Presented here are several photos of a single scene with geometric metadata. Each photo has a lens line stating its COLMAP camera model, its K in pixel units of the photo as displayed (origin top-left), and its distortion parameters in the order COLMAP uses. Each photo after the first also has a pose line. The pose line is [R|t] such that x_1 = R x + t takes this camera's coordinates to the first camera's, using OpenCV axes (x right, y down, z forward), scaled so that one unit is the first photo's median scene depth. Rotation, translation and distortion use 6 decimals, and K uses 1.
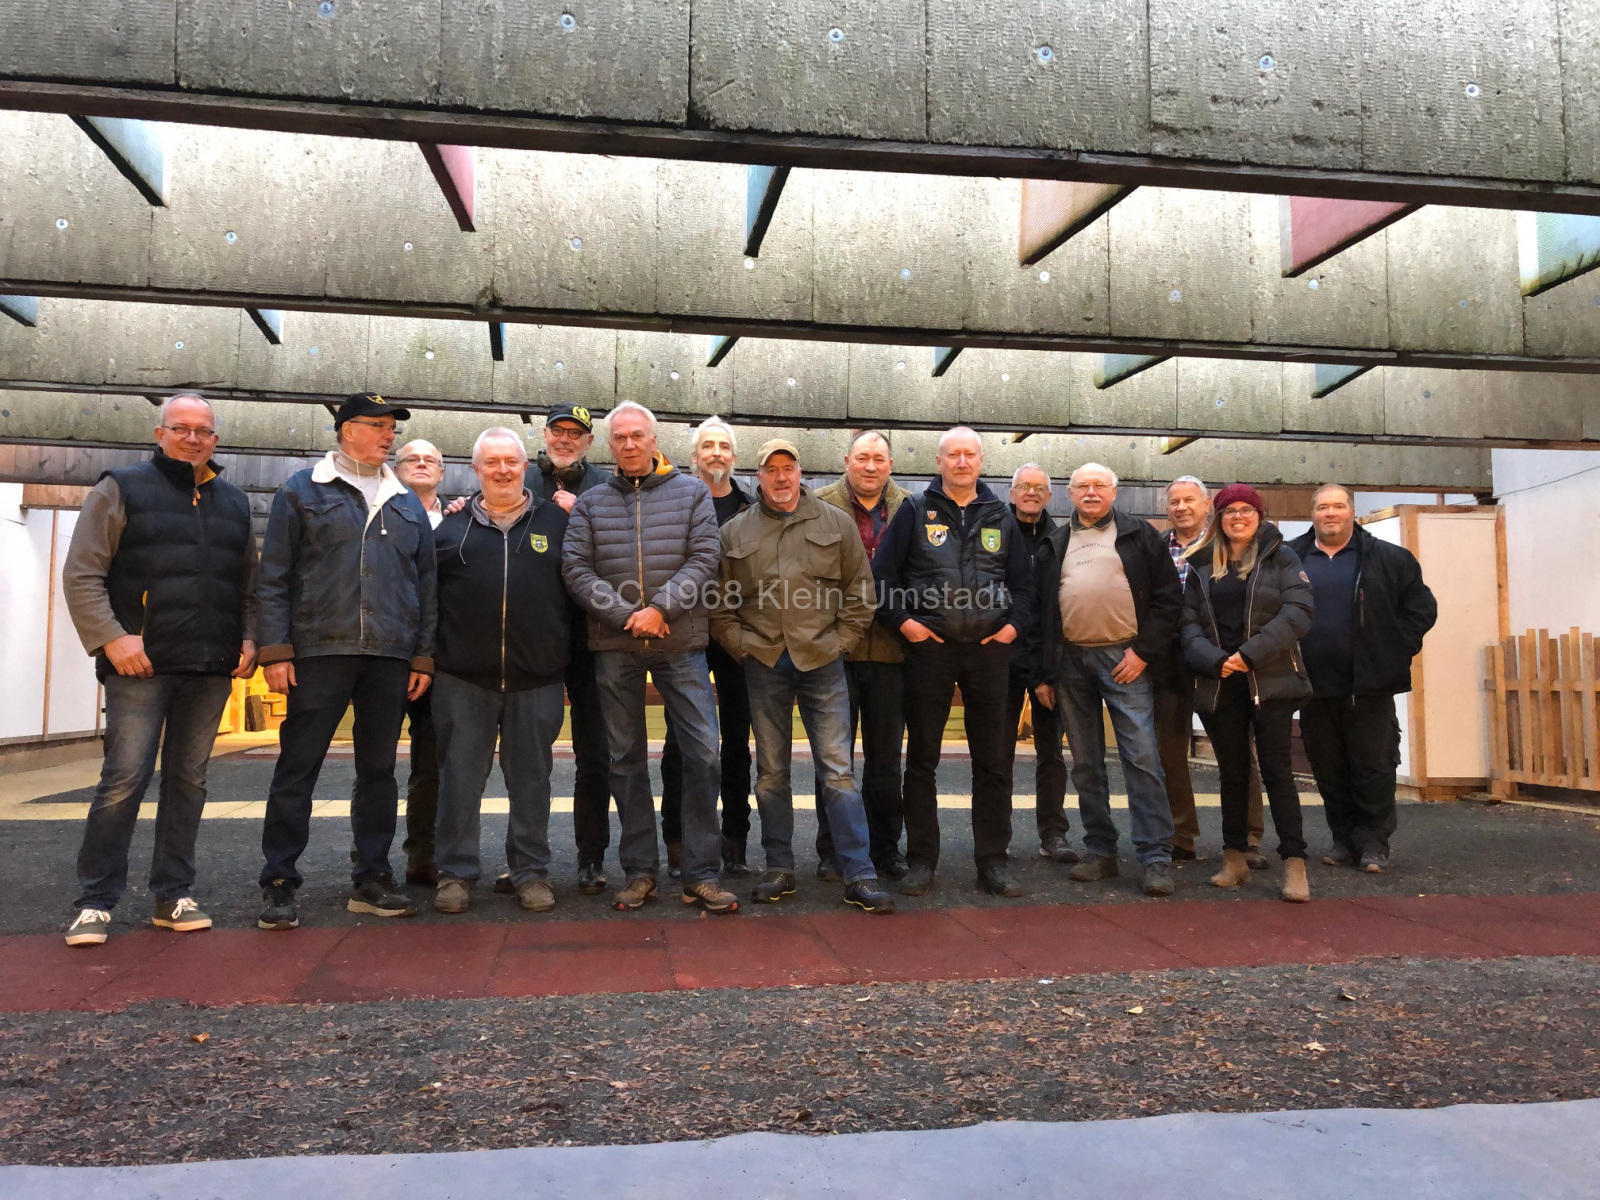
lens RADIAL K [[1257.4, 0, 773.0], [0, 1257.4, 589.8], [0, 0, 1]] dist [0.063609, -0.071059]
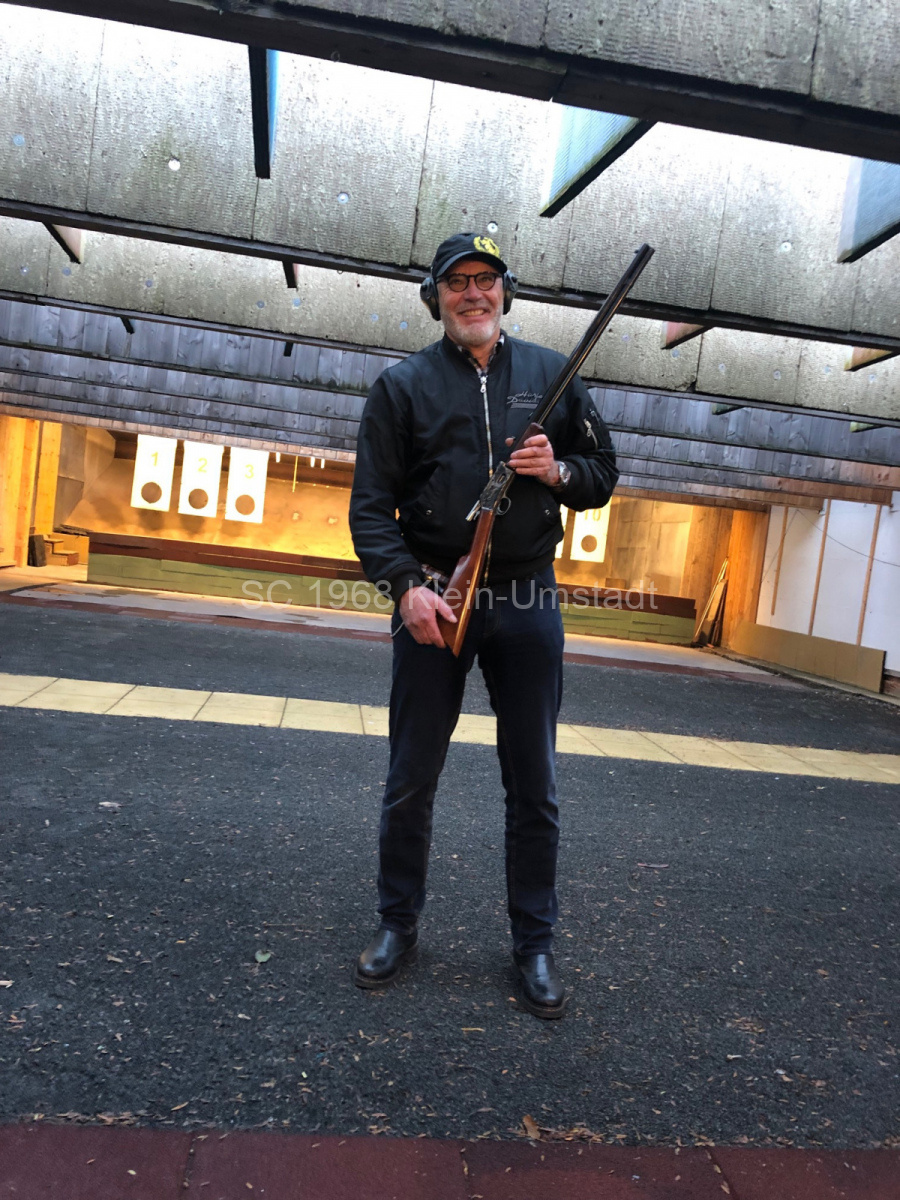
lens RADIAL K [[943.1, 0, 422.3], [0, 943.1, 602.6], [0, 0, 1]] dist [0.063609, -0.071059]
pose [[0.993564, 0.109297, -0.029746, -0.083858], [-0.104455, 0.985646, 0.132630, -0.021483], [0.043815, -0.128669, 0.990719, 0.430821]]
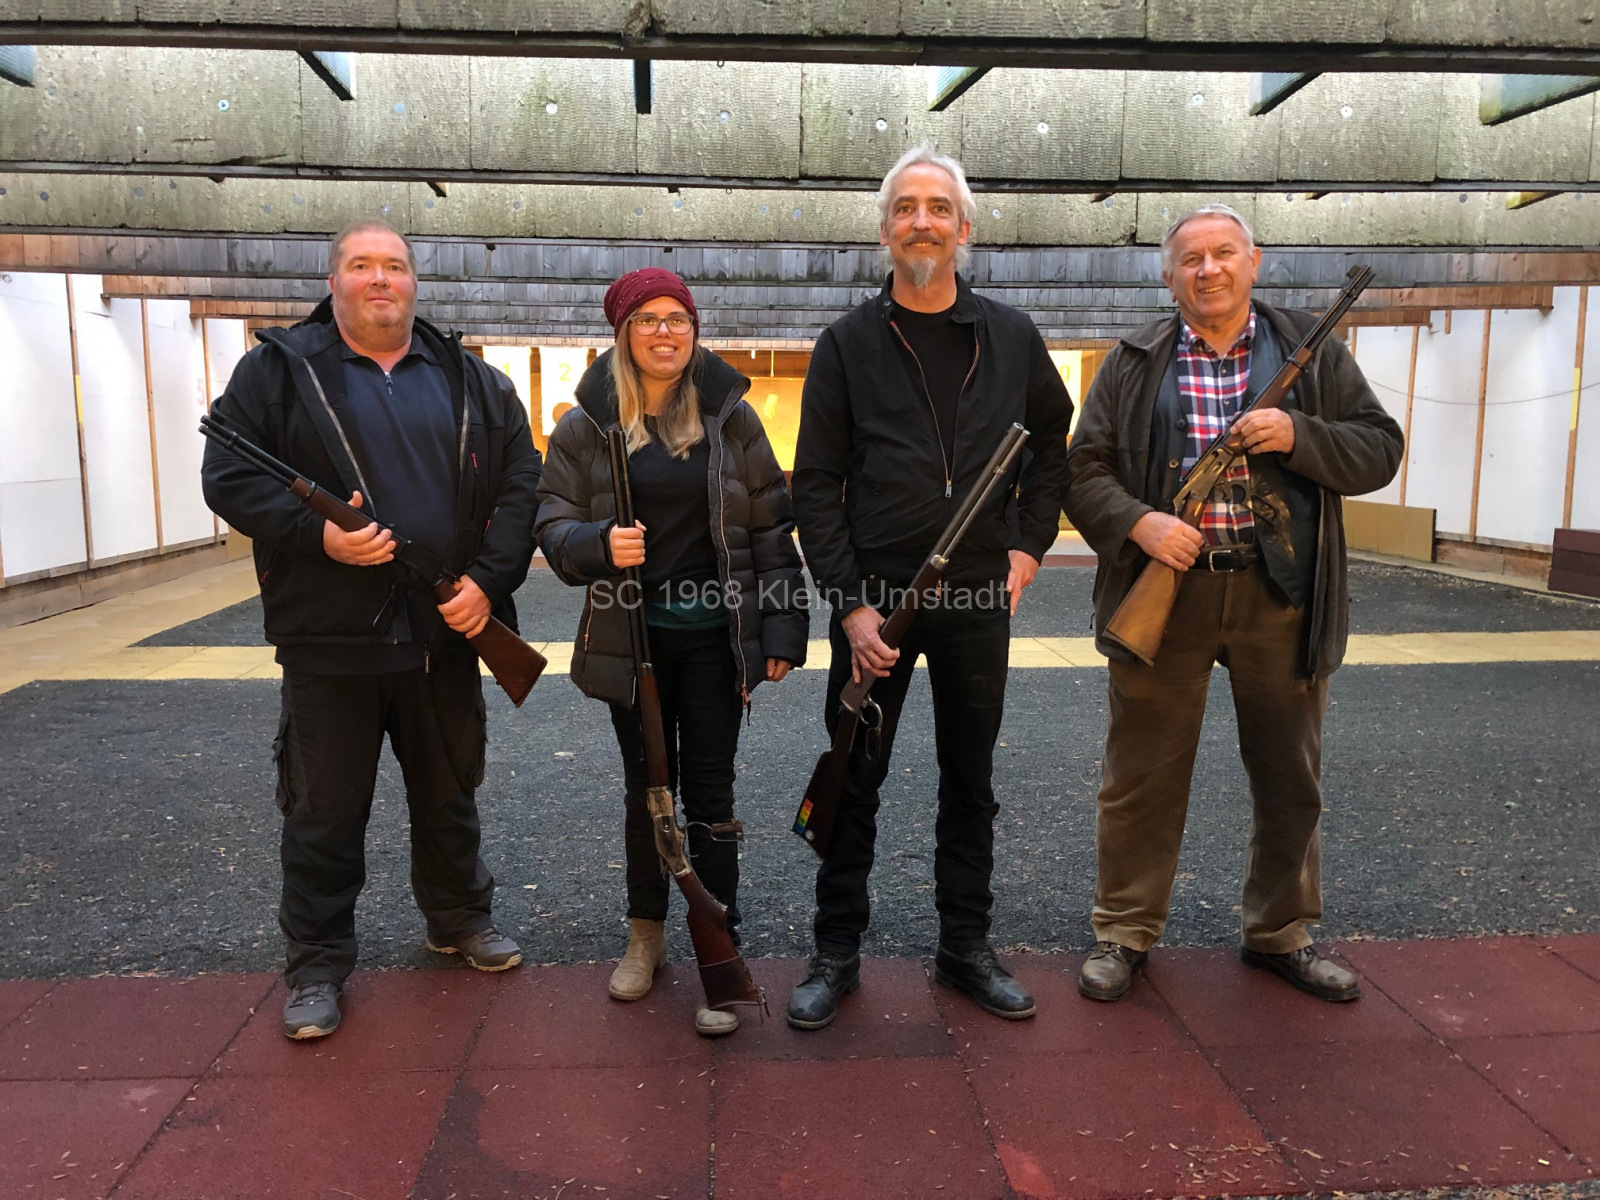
lens RADIAL K [[1257.4, 0, 773.0], [0, 1257.4, 589.8], [0, 0, 1]] dist [0.063609, -0.071059]
pose [[0.995537, 0.004942, -0.094239, -0.074809], [0.013724, 0.980429, 0.196395, -0.055983], [0.093365, -0.196812, 0.975986, 0.245083]]
